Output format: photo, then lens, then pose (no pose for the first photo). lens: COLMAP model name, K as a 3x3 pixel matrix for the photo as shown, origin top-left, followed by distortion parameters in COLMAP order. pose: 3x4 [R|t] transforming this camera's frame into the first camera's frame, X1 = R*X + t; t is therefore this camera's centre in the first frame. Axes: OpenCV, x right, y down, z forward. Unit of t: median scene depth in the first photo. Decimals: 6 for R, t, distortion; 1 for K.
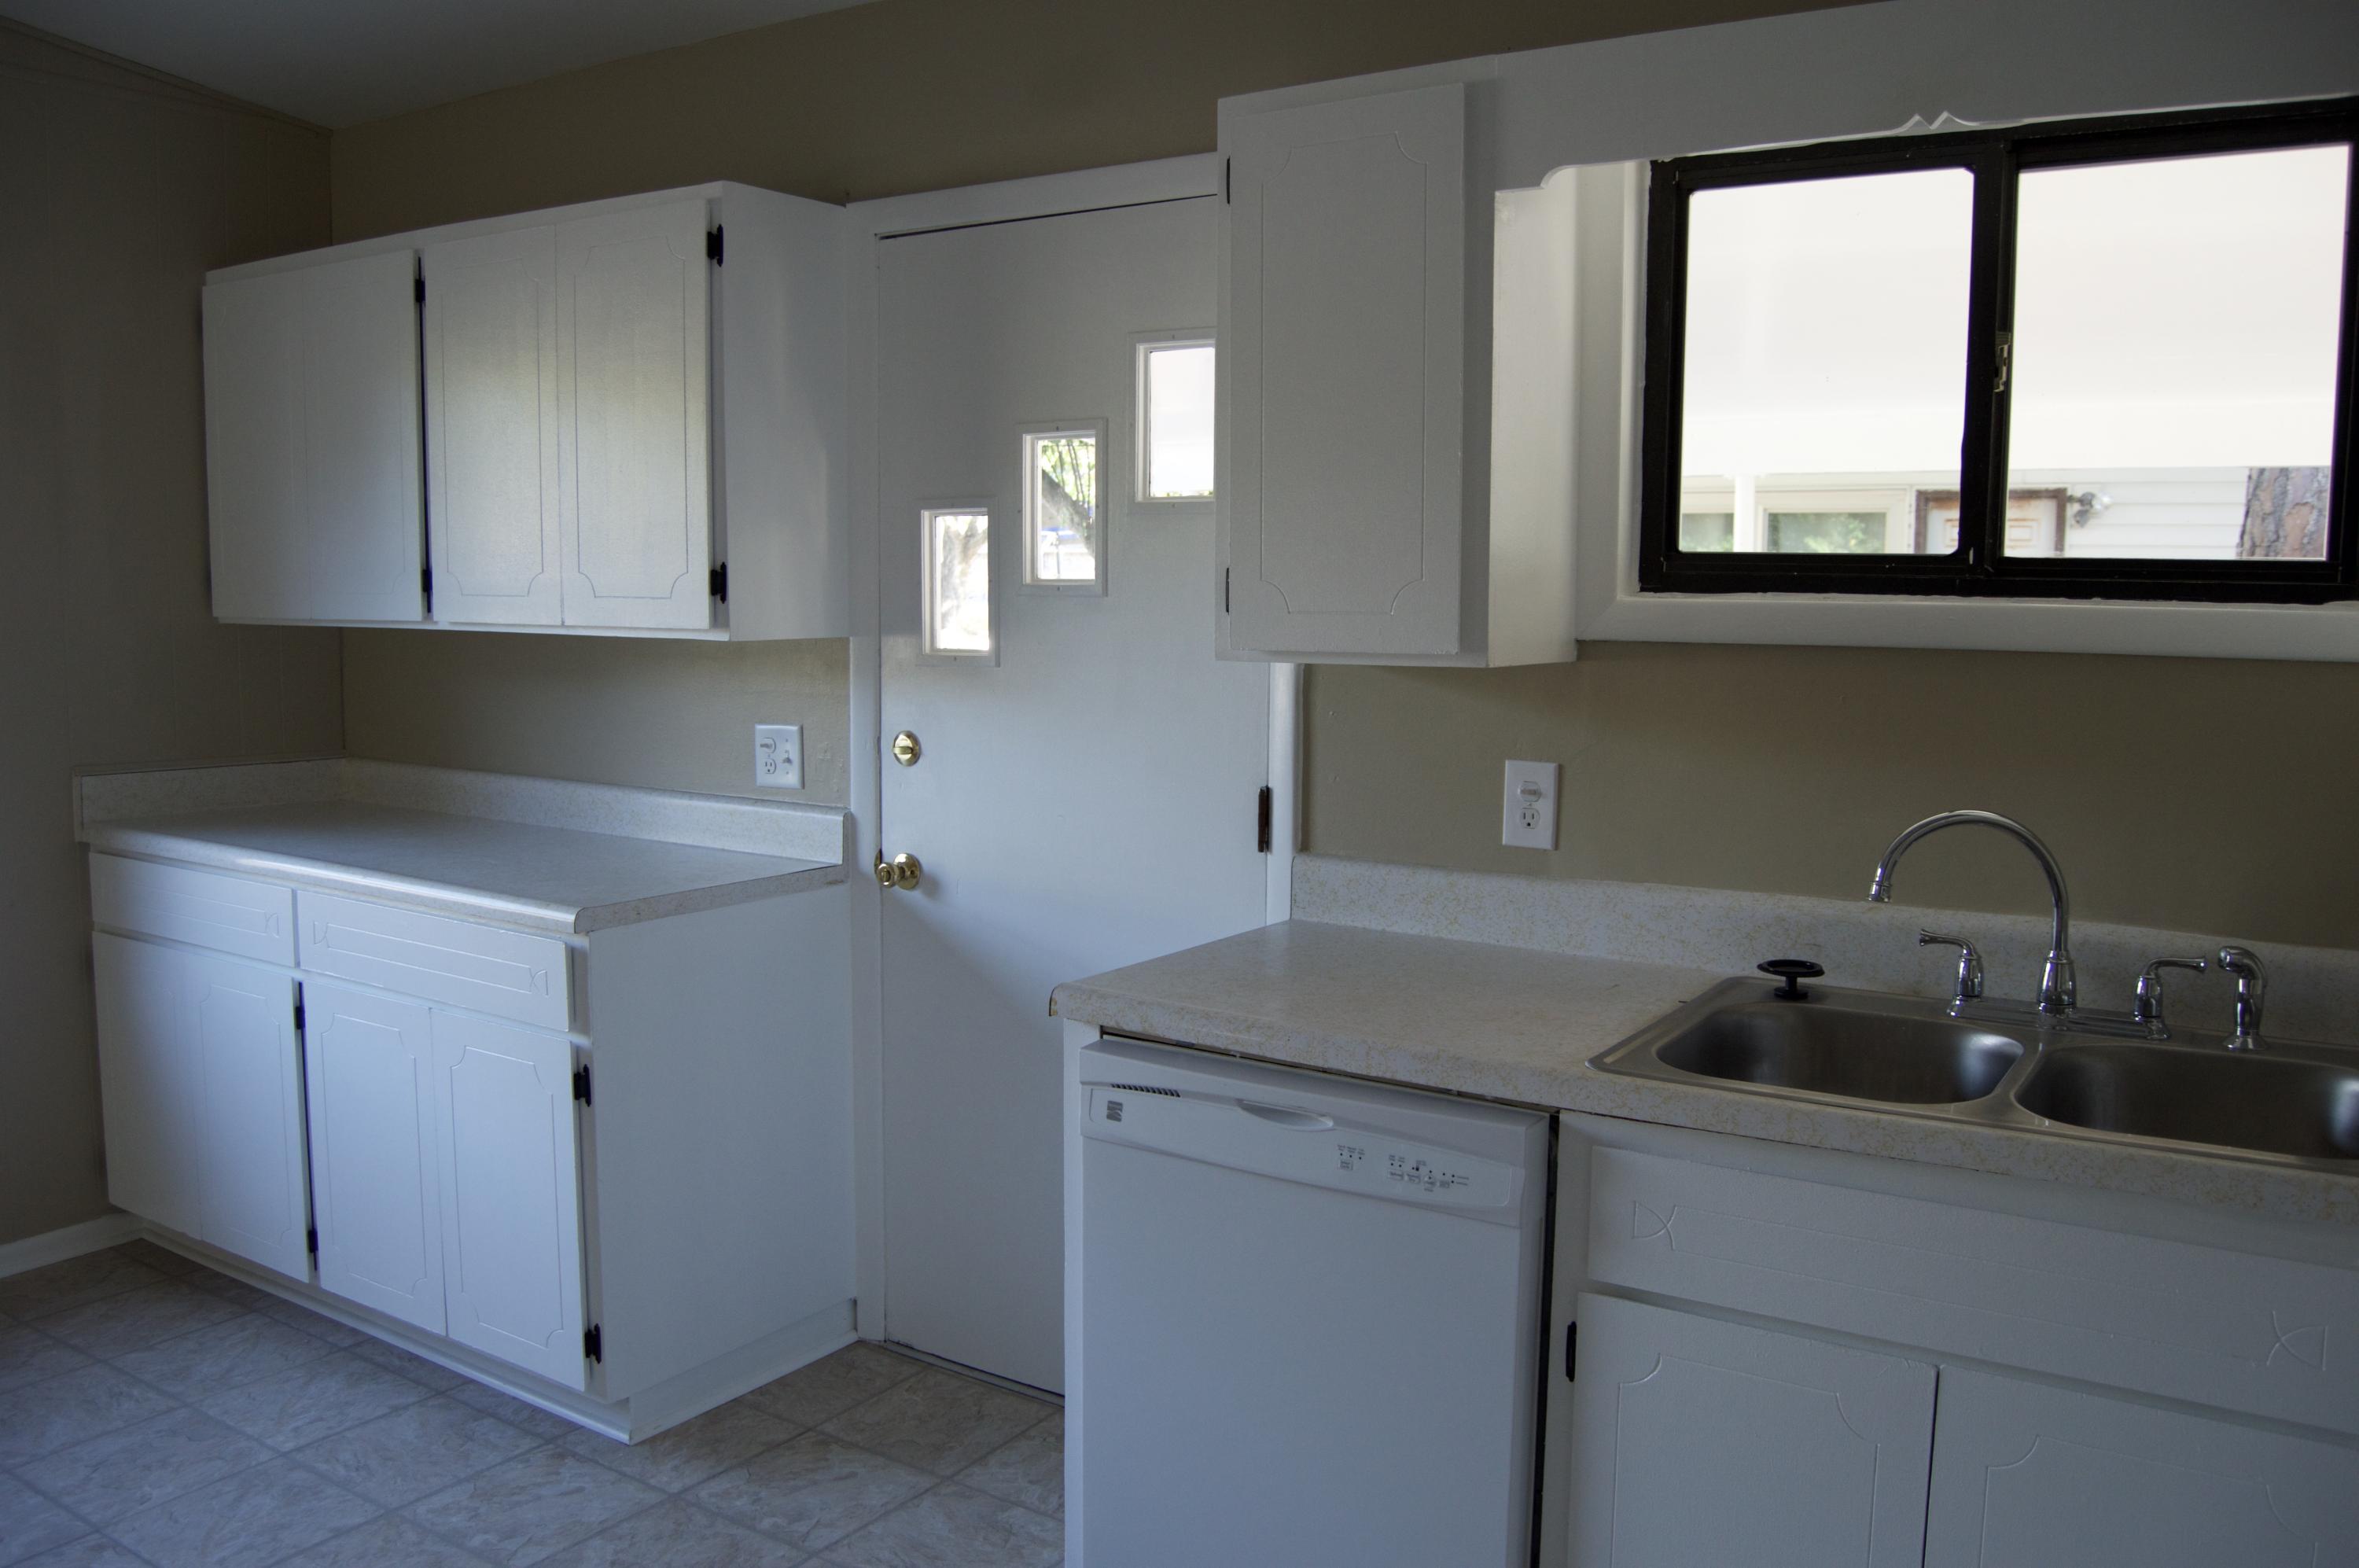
lens RADIAL K [[1871.2, 0, 1171.9], [0, 1871.2, 763.8], [0, 0, 1]] dist [-0.091994, 0.034833]
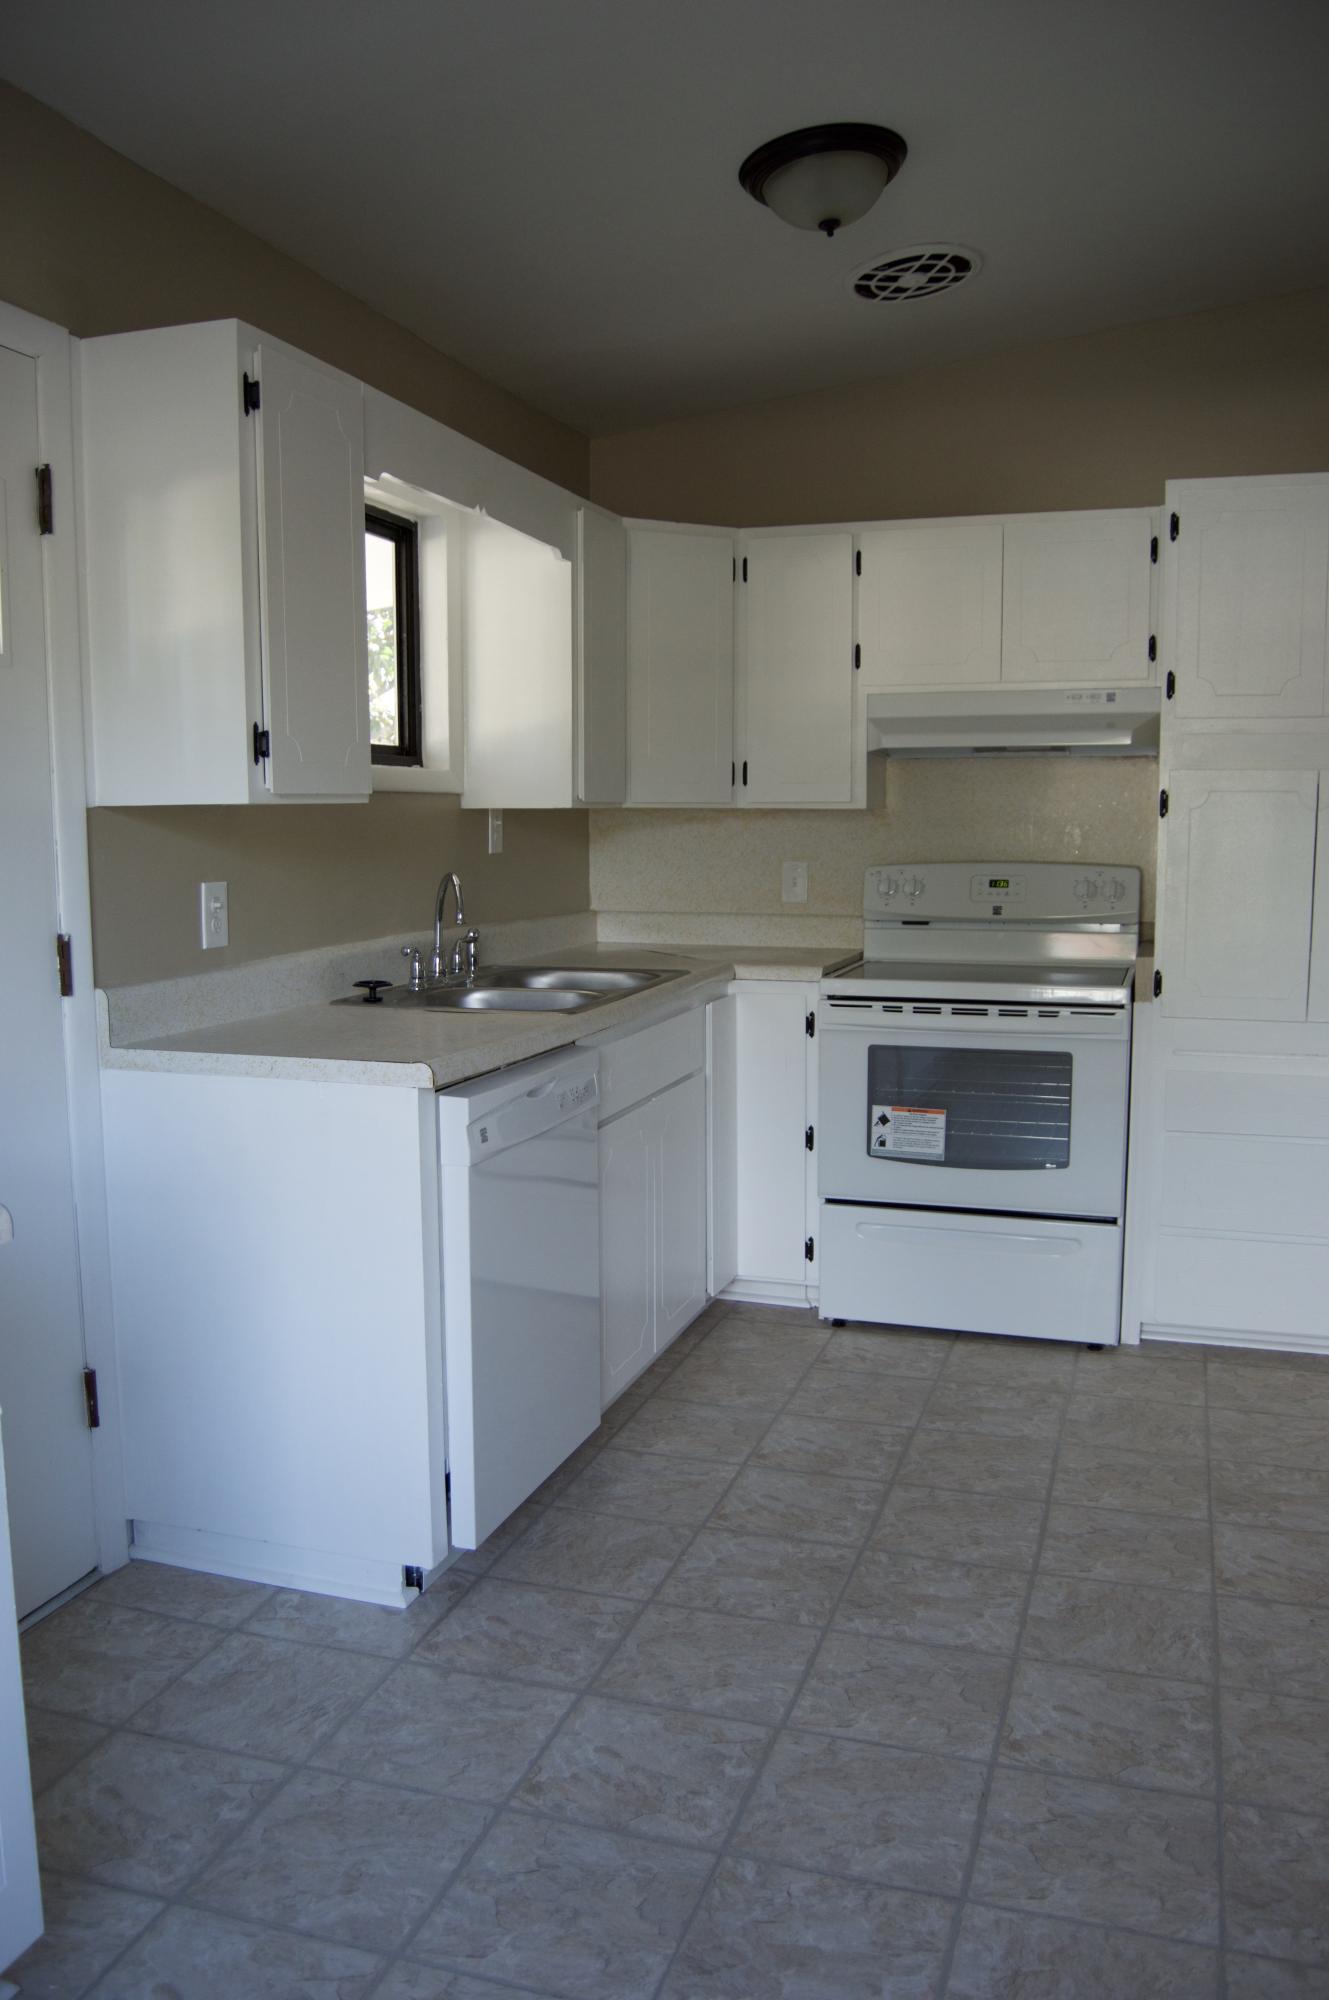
lens RADIAL K [[1586.4, 0, 664.5], [0, 1586.4, 1000.0], [0, 0, 1]] dist [-0.091994, 0.034833]
pose [[-0.265704, -0.118554, 0.956737, -0.884196], [0.097476, 0.984020, 0.149006, -0.049178], [-0.959114, 0.132850, -0.249902, 0.898671]]
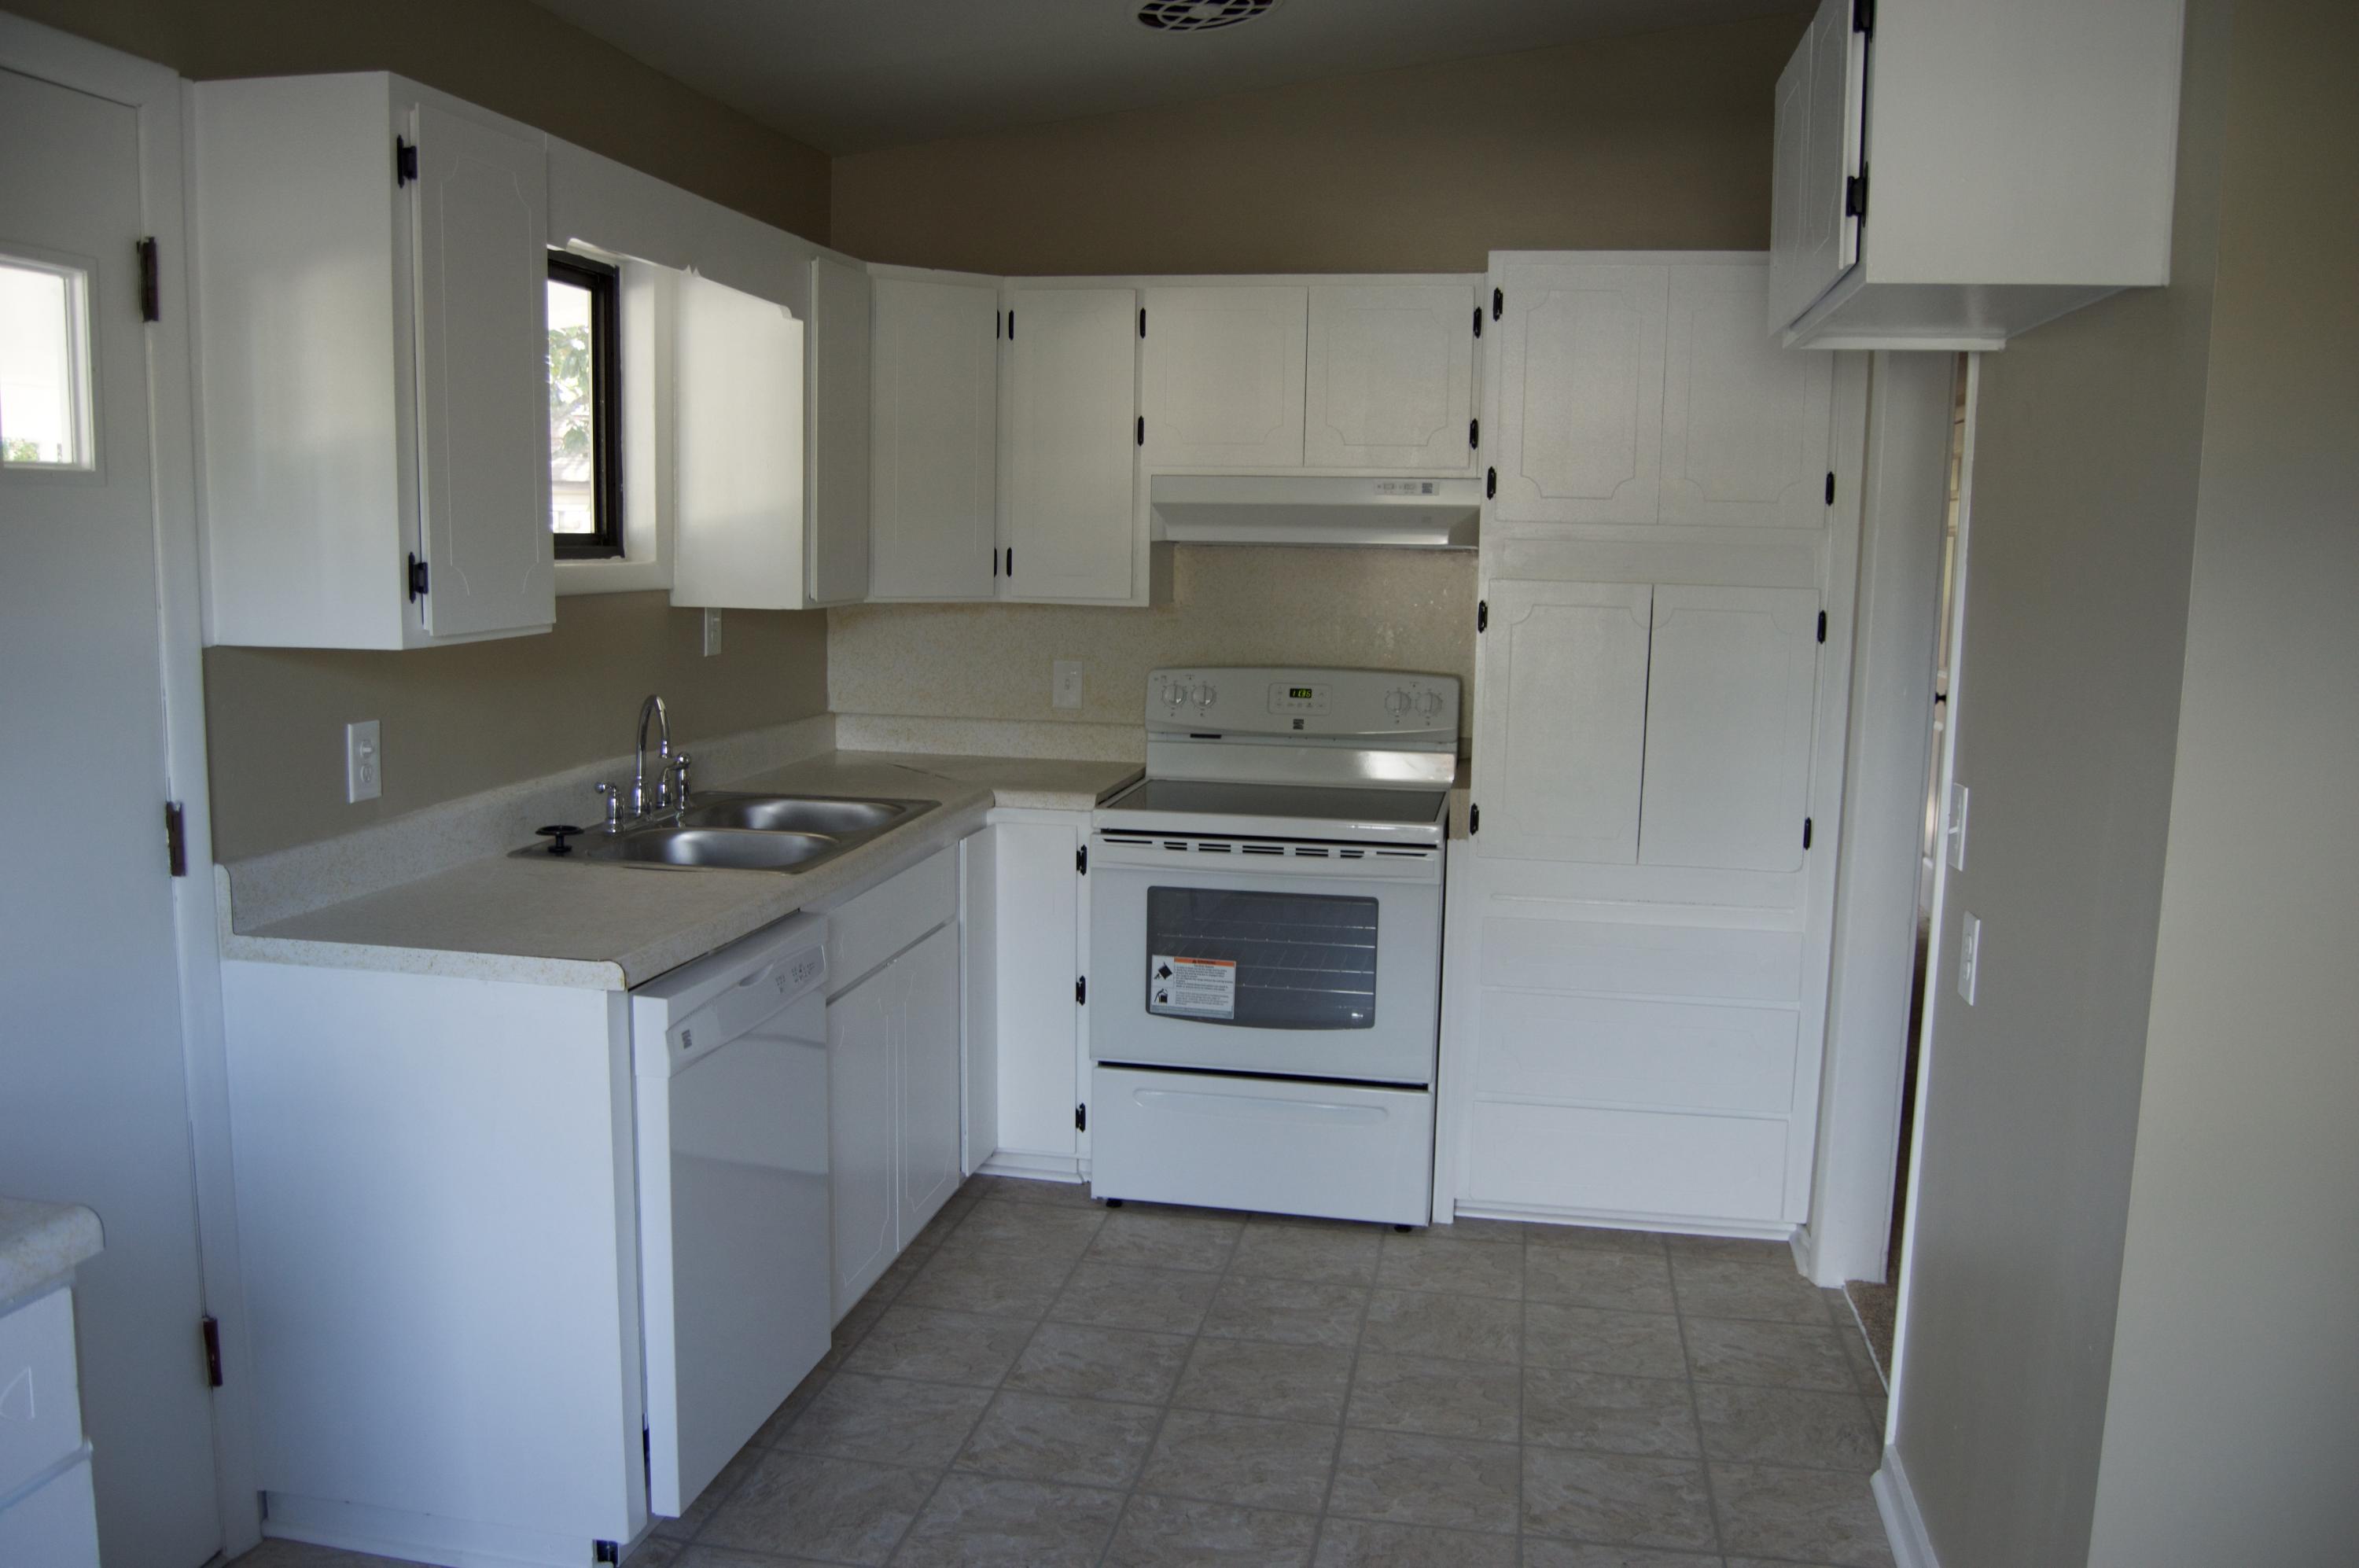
lens RADIAL K [[1871.2, 0, 1171.9], [0, 1871.2, 763.8], [0, 0, 1]] dist [-0.091994, 0.034833]
pose [[-0.383767, -0.128793, 0.914404, -0.903093], [0.072514, 0.982965, 0.168883, -0.114911], [-0.920579, 0.131118, -0.367890, 0.880080]]
